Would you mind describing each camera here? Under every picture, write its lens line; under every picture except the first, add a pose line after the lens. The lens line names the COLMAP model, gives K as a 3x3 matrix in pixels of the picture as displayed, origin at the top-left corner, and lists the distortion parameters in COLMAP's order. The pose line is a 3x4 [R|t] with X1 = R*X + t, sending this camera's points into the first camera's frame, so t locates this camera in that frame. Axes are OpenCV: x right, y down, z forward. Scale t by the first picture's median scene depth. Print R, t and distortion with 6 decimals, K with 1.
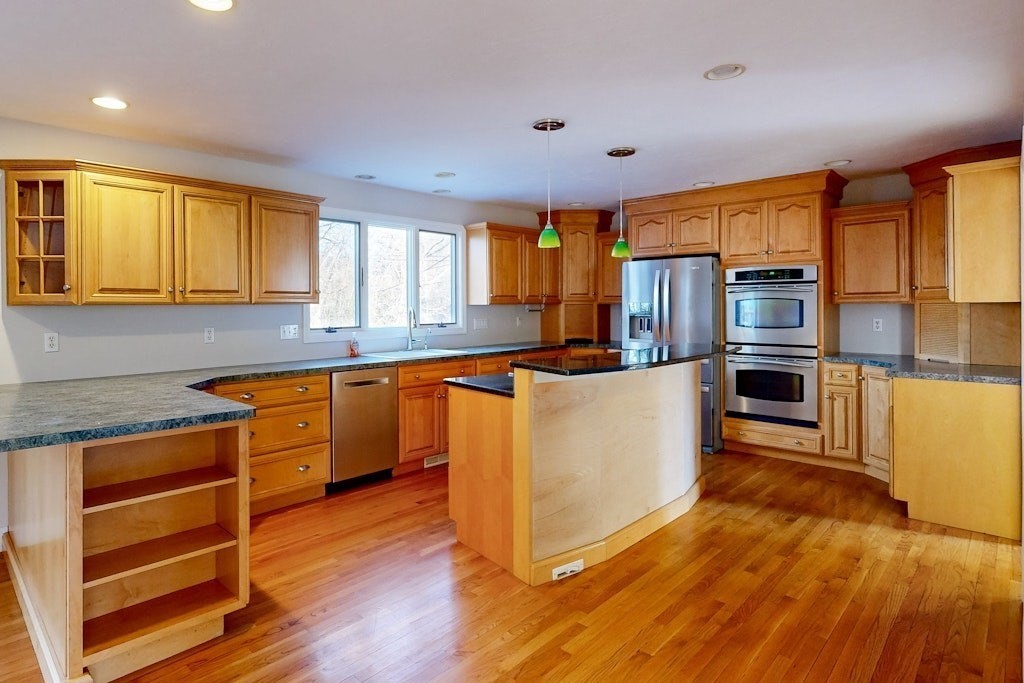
lens RADIAL K [[553.6, 0, 488.6], [0, 553.6, 306.0], [0, 0, 1]] dist [0.020152, 0.000367]
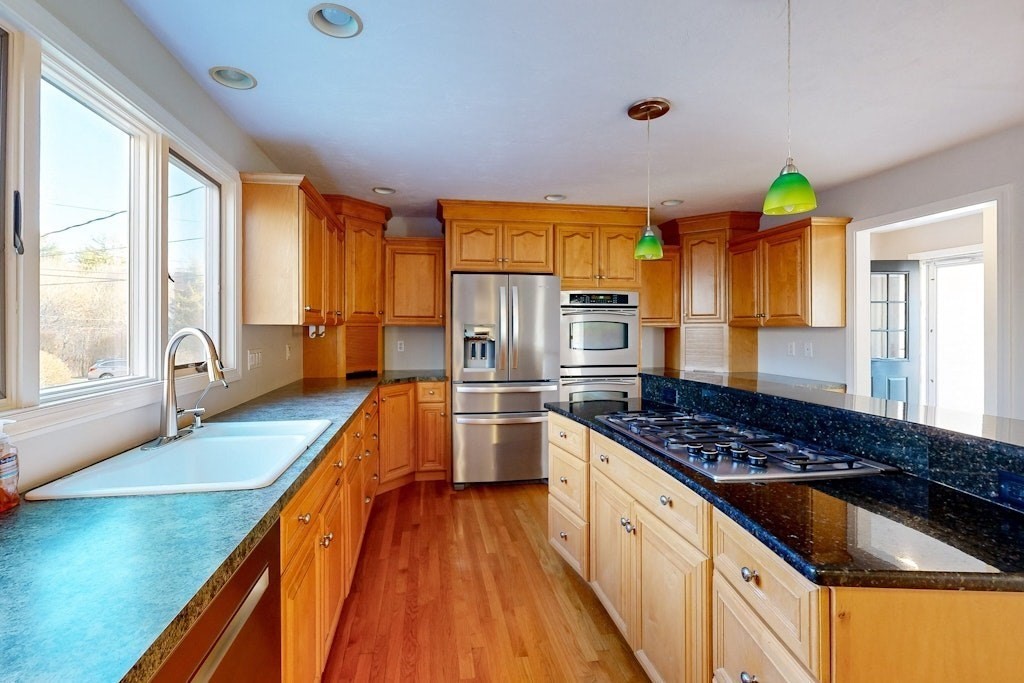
lens RADIAL K [[426.2, 0, 489.4], [0, 426.2, 326.9], [0, 0, 1]] dist [0.002223, 0.000086]
pose [[0.624126, 0.005533, 0.781304, -0.246485], [-0.002282, 0.999984, -0.005258, 0.001047], [-0.781321, 0.001499, 0.624128, 0.665125]]
